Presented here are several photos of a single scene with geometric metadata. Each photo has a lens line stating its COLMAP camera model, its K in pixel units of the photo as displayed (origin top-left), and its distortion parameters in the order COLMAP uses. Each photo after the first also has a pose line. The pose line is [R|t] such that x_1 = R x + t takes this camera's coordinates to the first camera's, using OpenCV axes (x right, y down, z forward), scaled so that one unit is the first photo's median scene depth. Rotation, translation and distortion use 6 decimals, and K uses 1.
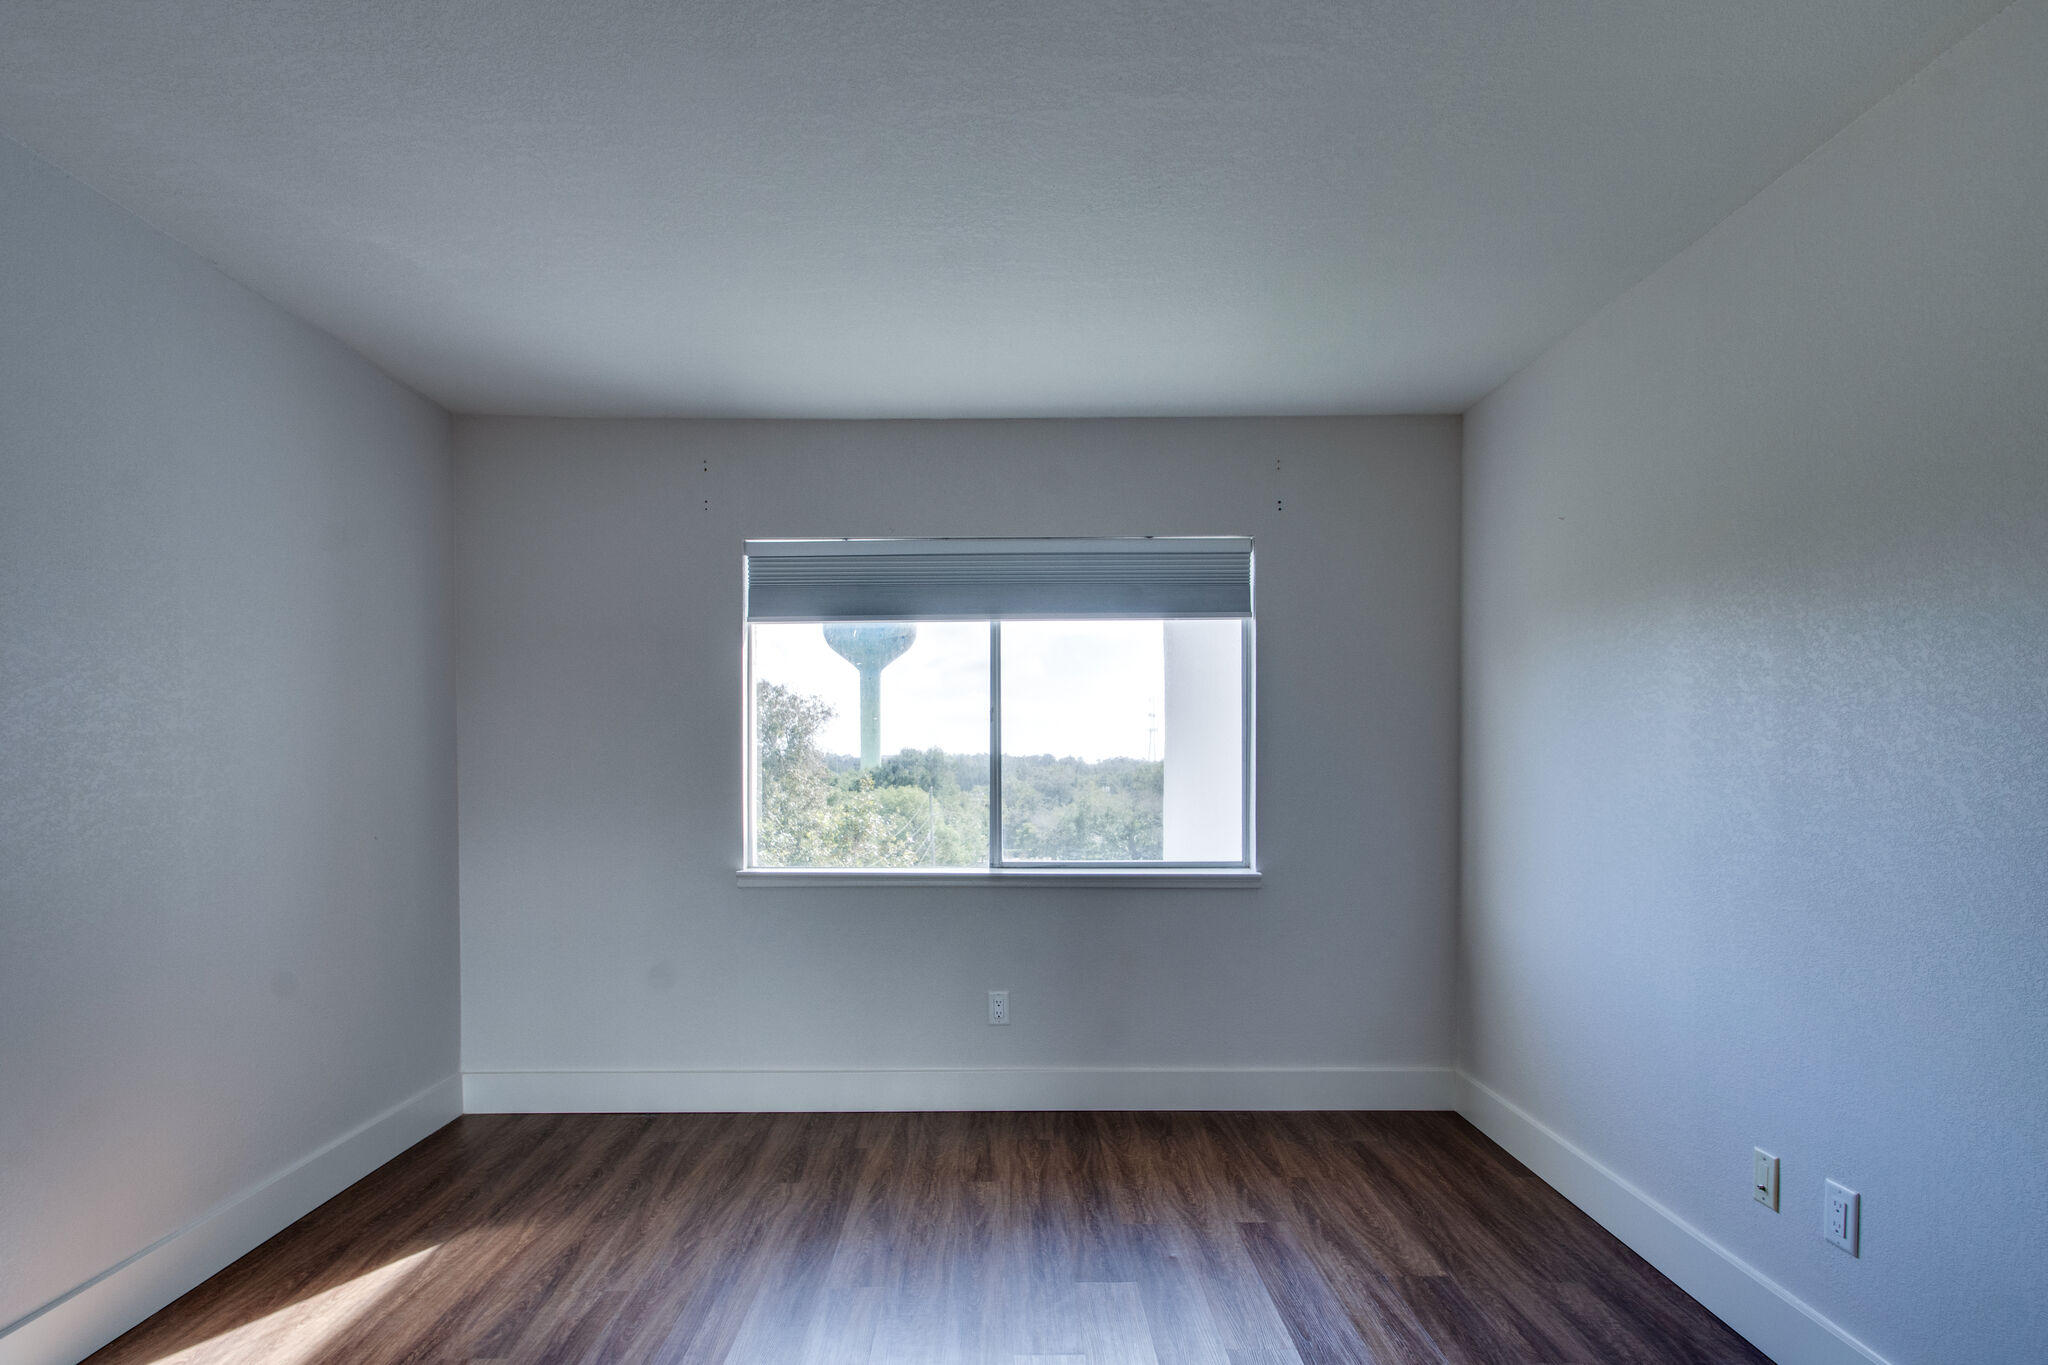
lens RADIAL K [[1027.9, 0, 1018.7], [0, 1027.9, 784.1], [0, 0, 1]] dist [0.023359, -0.000259]
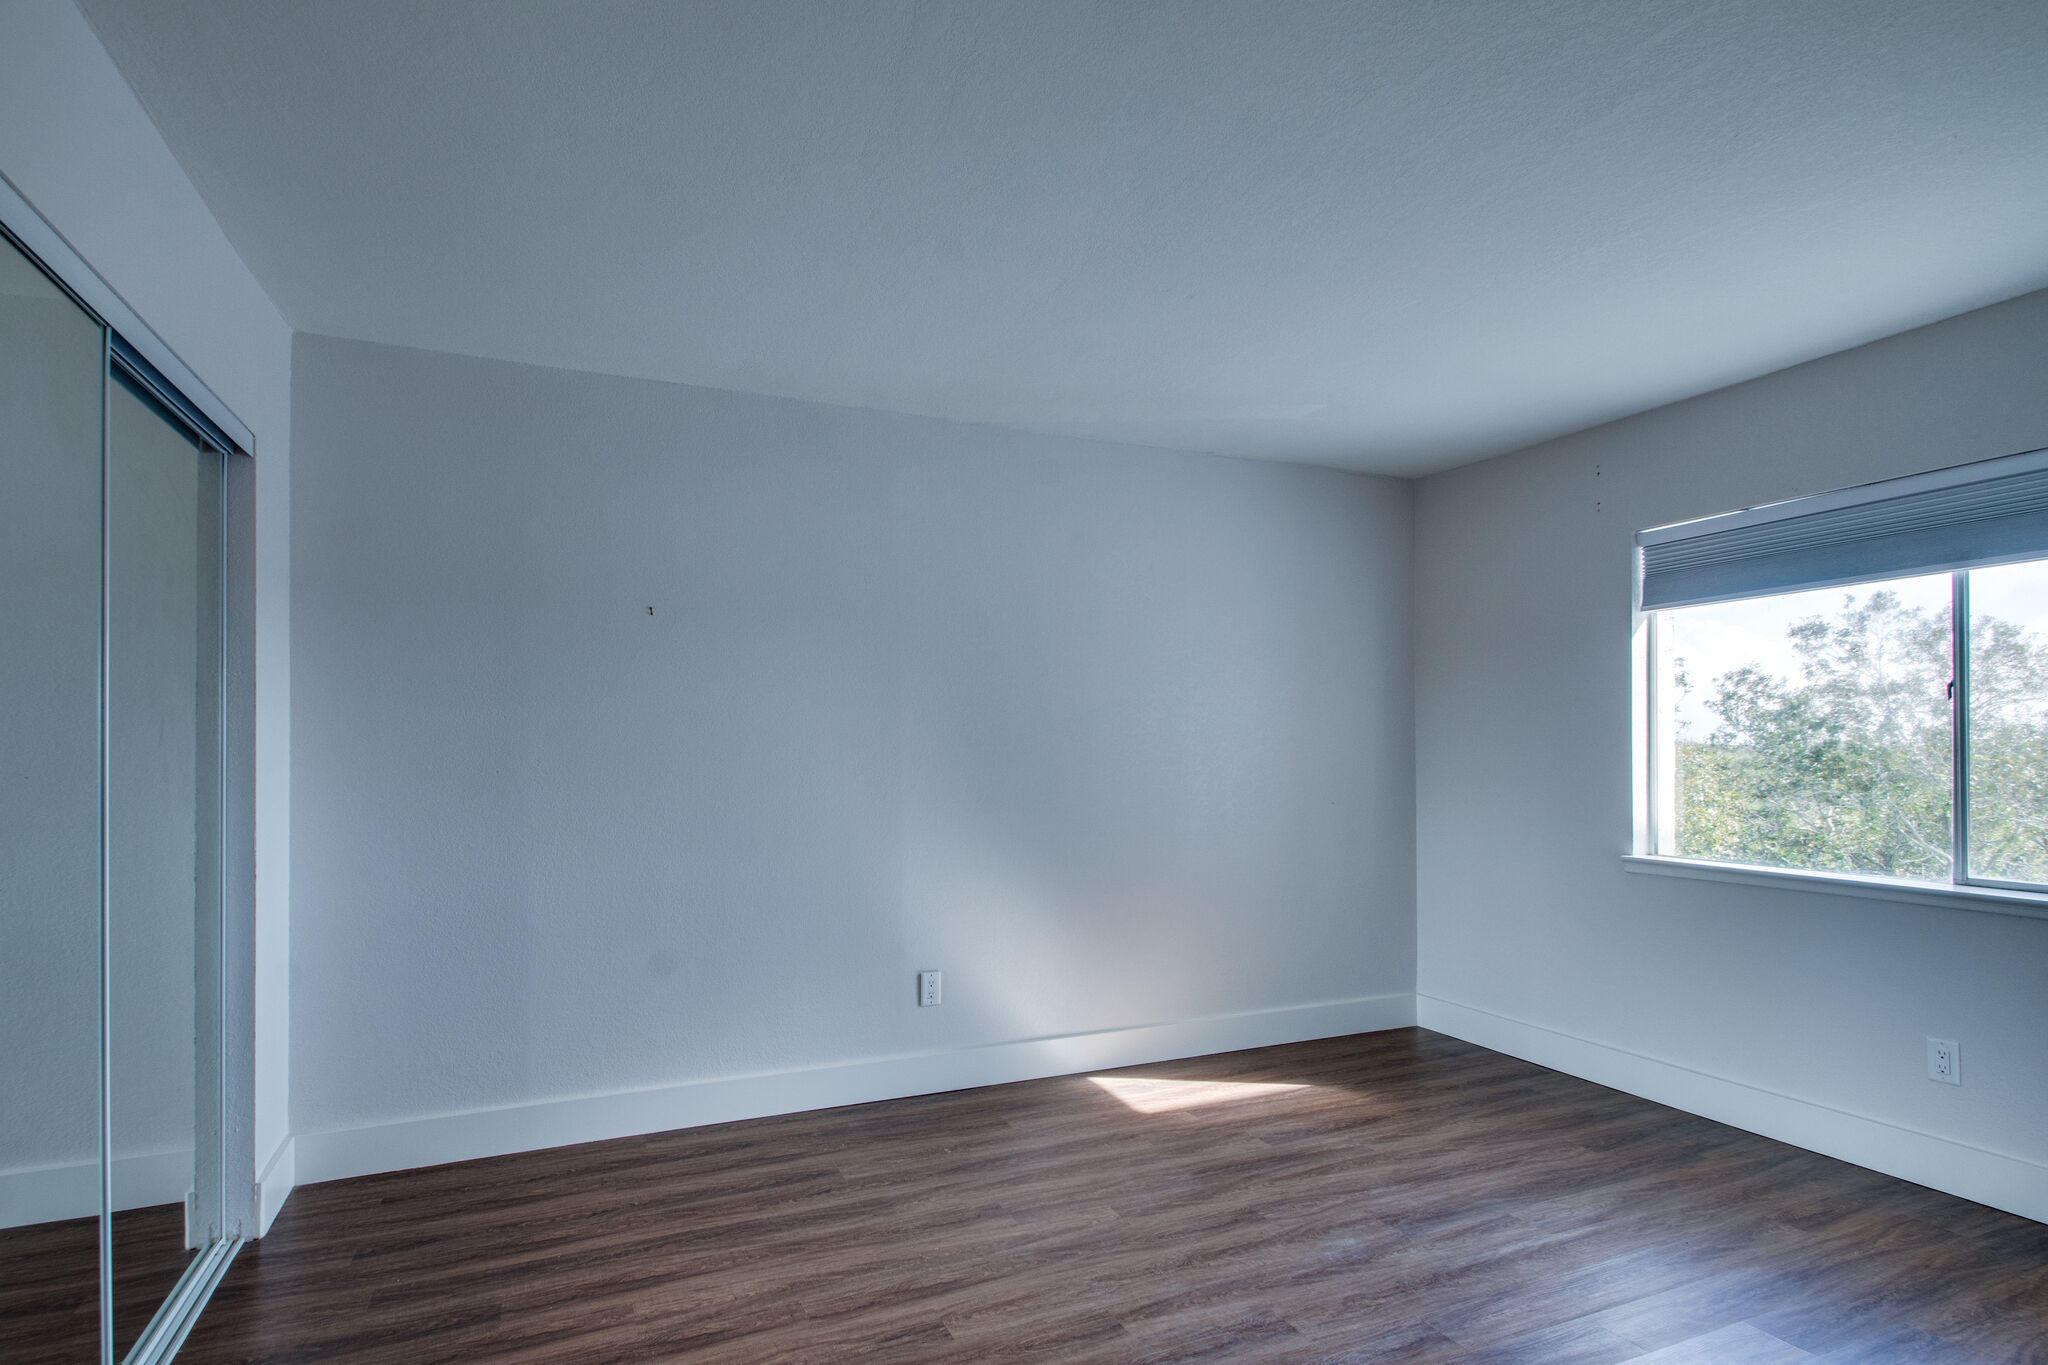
lens RADIAL K [[1066.7, 0, 1024.0], [0, 1066.7, 746.9], [0, 0, 1]] dist [-0.000952, -0.000510]
pose [[0.409409, -0.000118, -0.912351, 0.468905], [-0.018400, 0.999796, -0.008386, -0.003852], [0.912165, 0.020220, 0.409323, 0.017785]]
